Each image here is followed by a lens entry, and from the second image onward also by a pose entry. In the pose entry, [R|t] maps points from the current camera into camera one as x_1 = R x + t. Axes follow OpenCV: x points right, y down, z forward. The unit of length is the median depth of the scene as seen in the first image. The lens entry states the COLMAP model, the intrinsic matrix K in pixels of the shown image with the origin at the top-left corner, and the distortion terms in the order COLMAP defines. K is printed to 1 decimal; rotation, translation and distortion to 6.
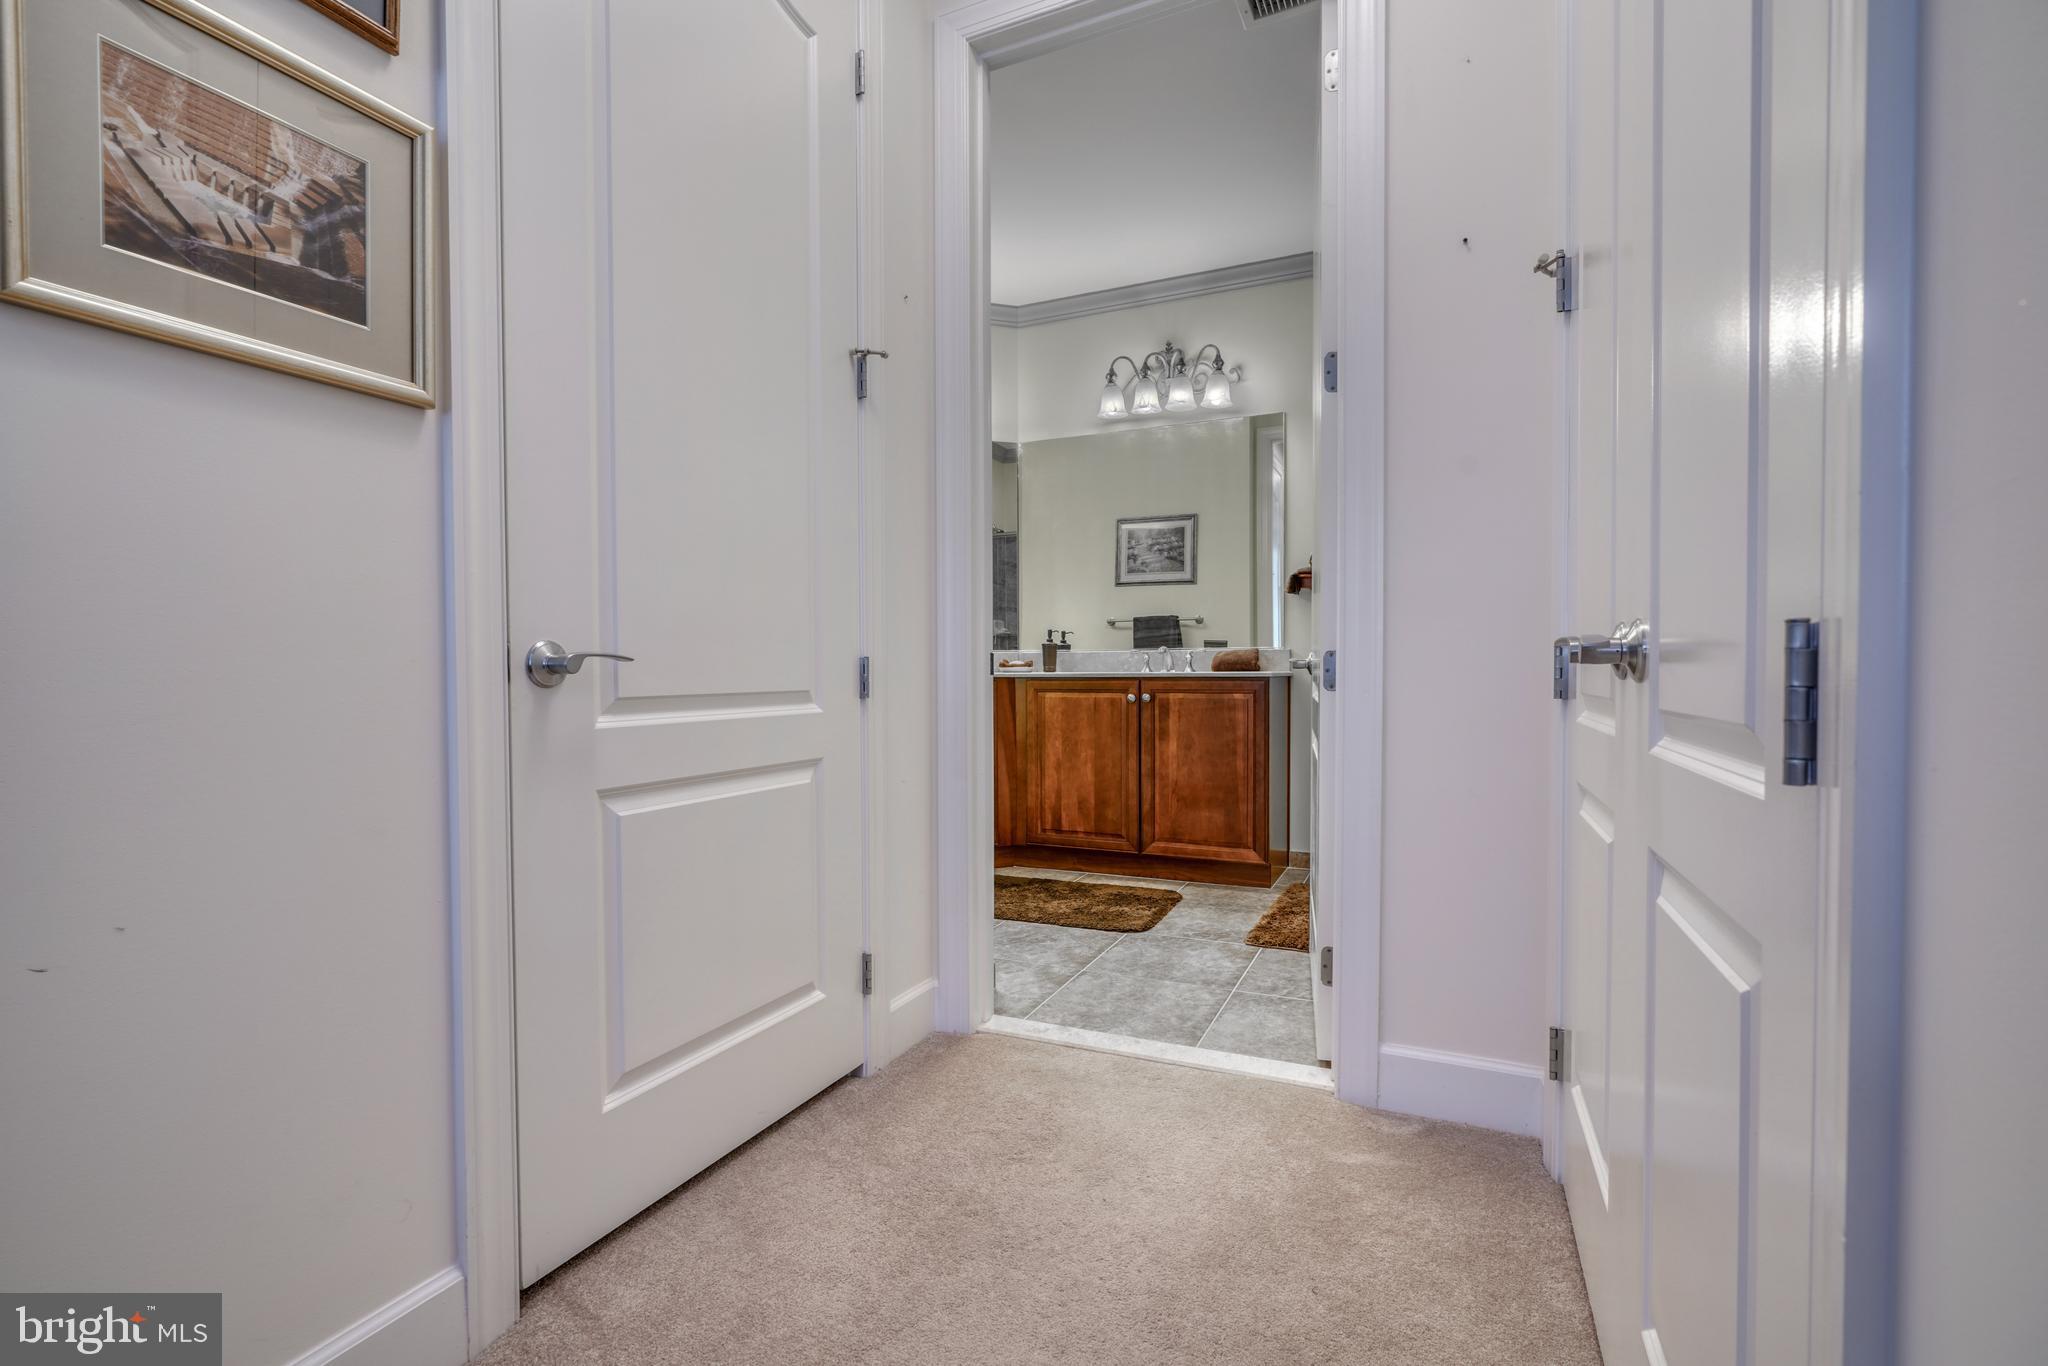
lens RADIAL K [[944.2, 0, 997.1], [0, 944.2, 664.7], [0, 0, 1]] dist [-0.003735, 0.001751]
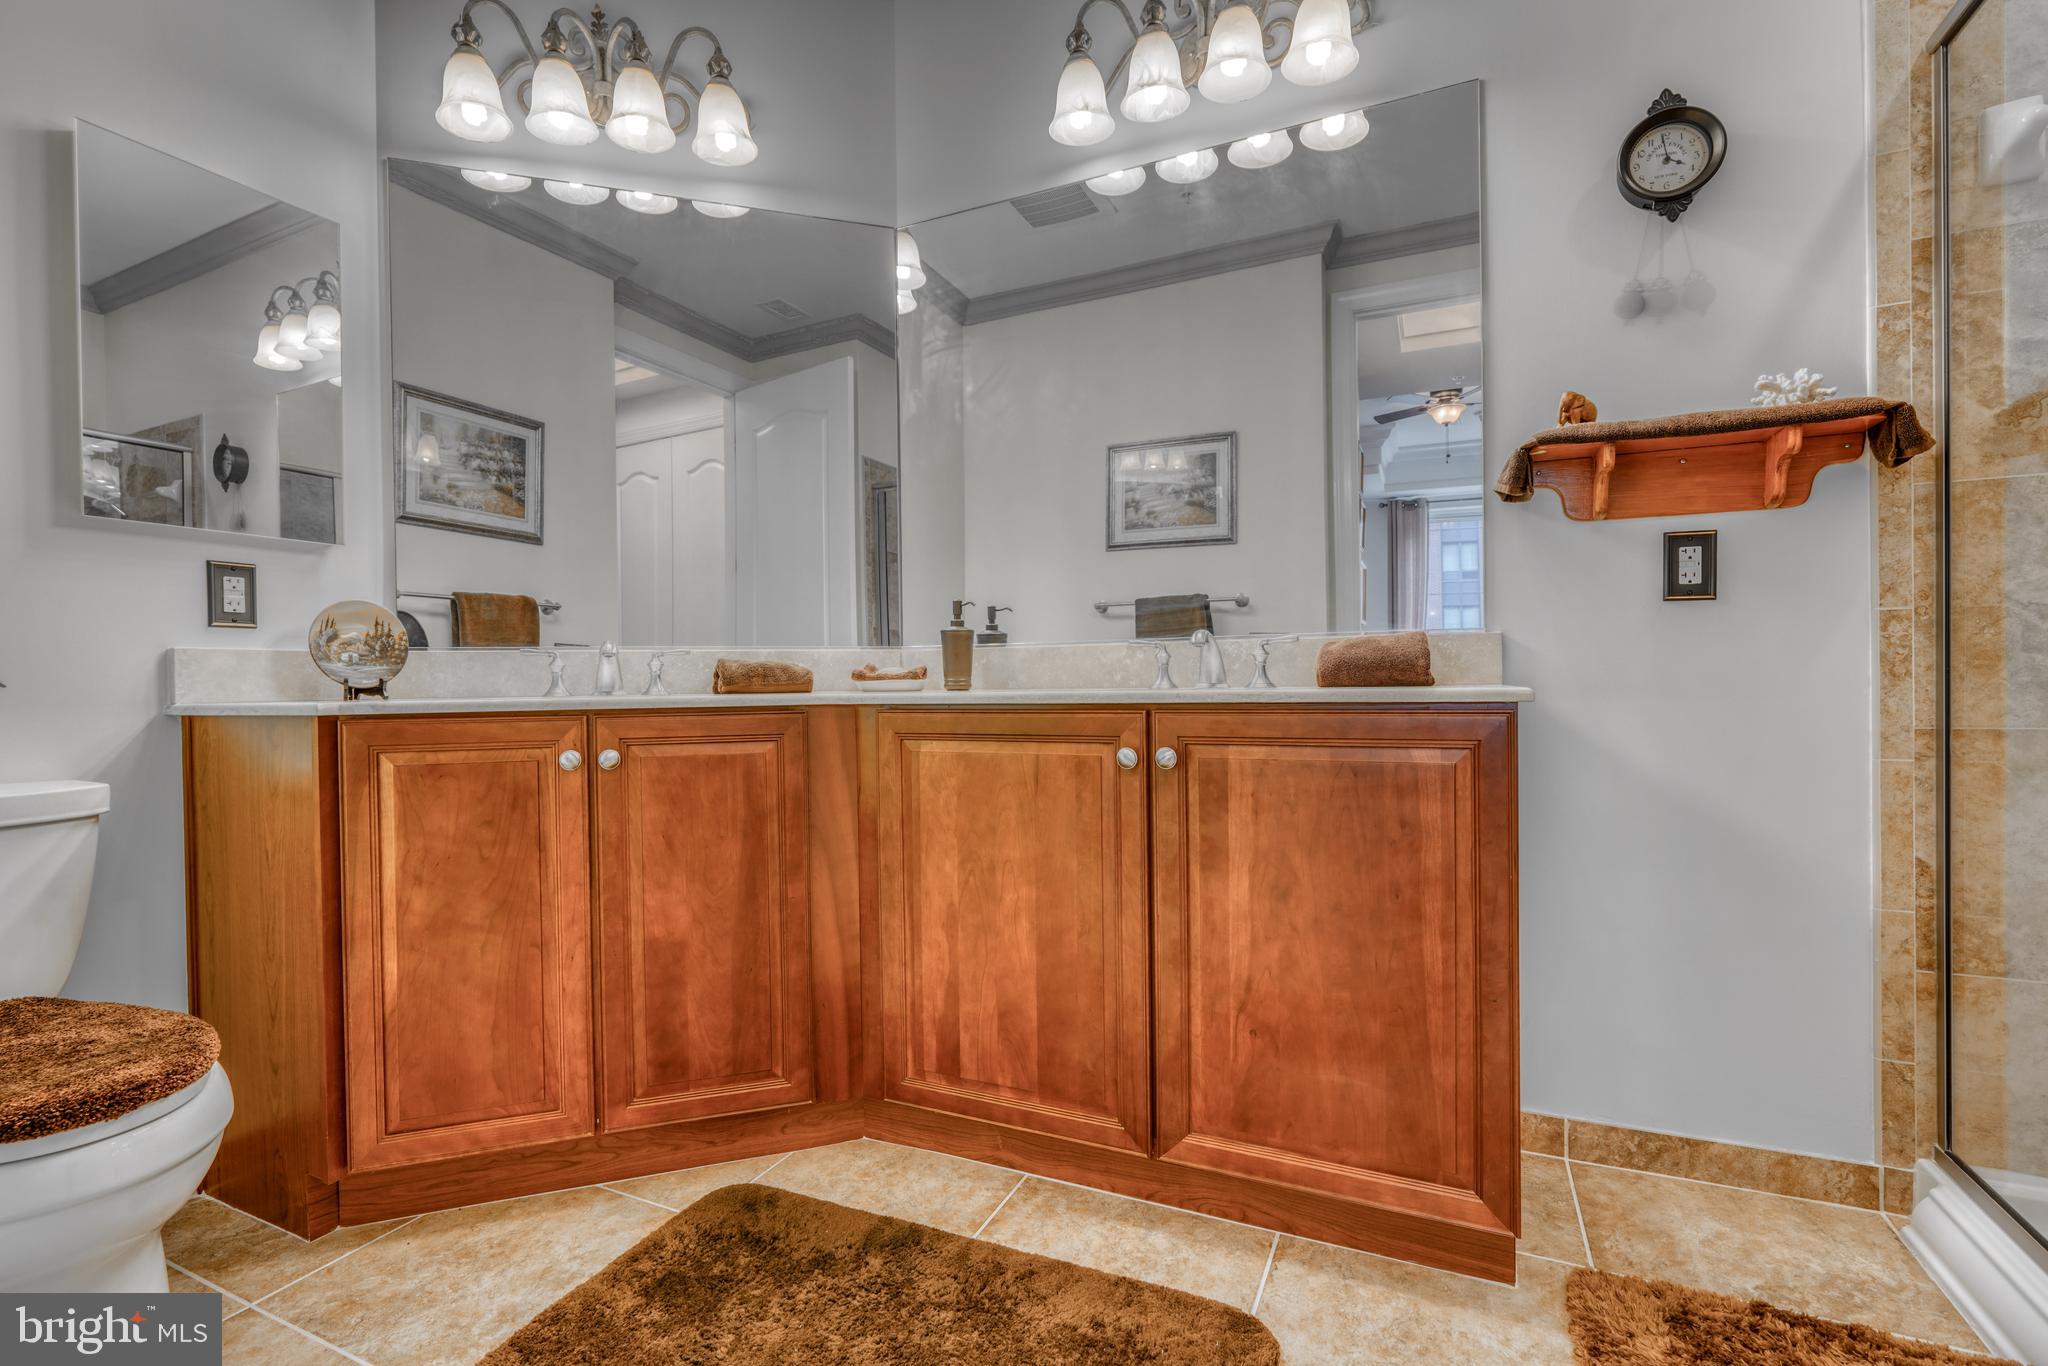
lens RADIAL K [[944.2, 0, 997.1], [0, 944.2, 664.7], [0, 0, 1]] dist [-0.003735, 0.001751]
pose [[0.999953, -0.007864, -0.005699, 0.089114], [0.007783, 0.999871, -0.014049, 0.002134], [0.005809, 0.014004, 0.999885, 0.596801]]
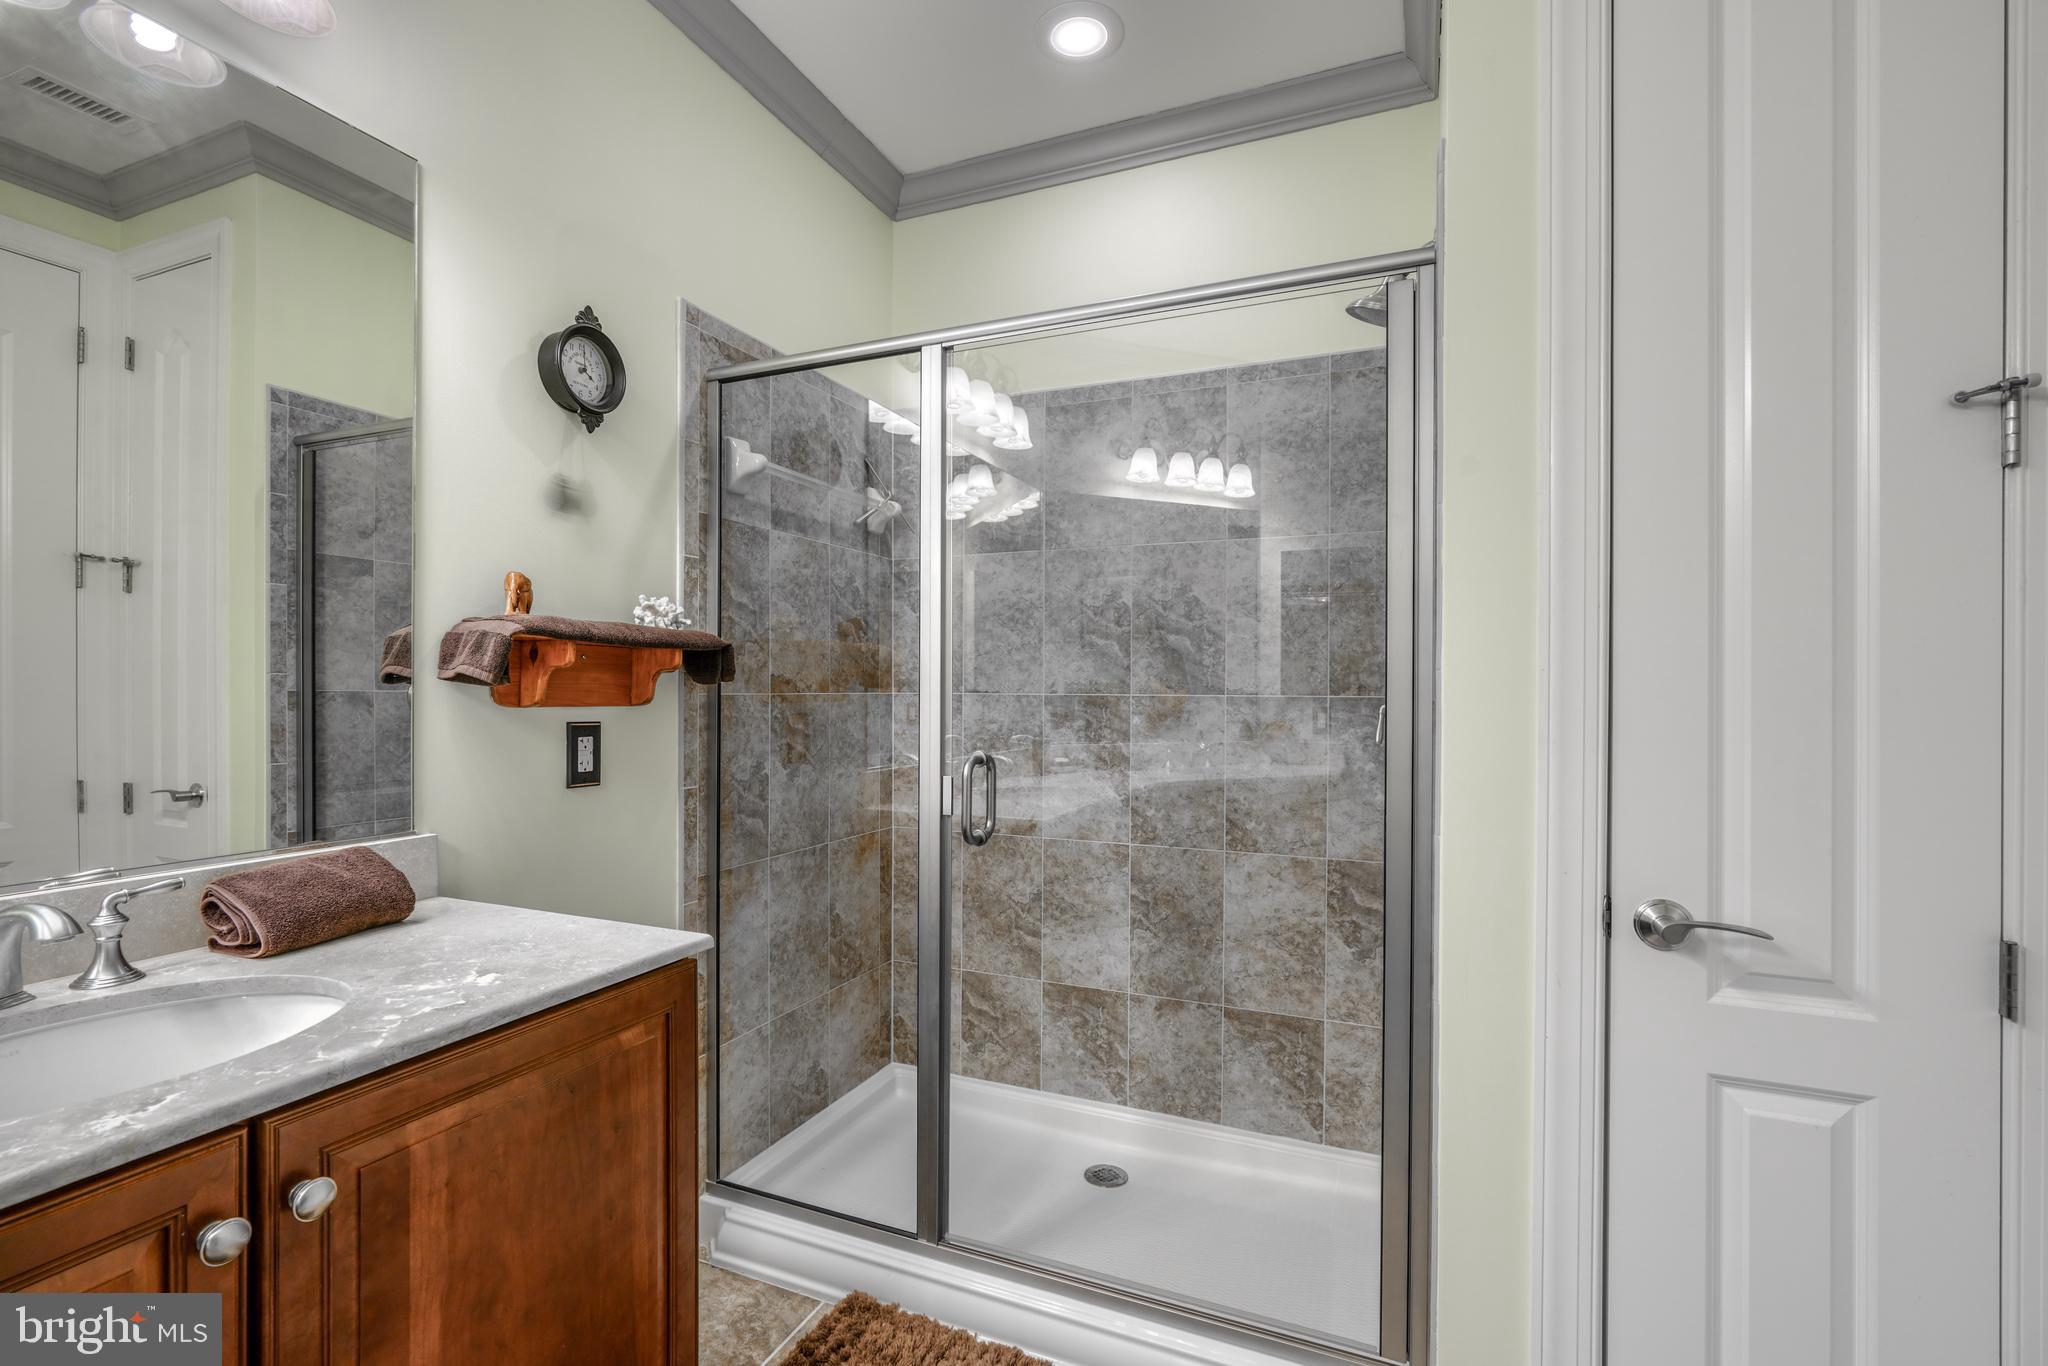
lens RADIAL K [[919.4, 0, 1011.2], [0, 919.4, 685.2], [0, 0, 1]] dist [0.000835, 0.001326]
pose [[-0.027562, 0.011150, 0.999558, -0.047787], [-0.008235, 0.999901, -0.011381, -0.073986], [-0.999586, -0.008545, -0.027467, 0.822247]]
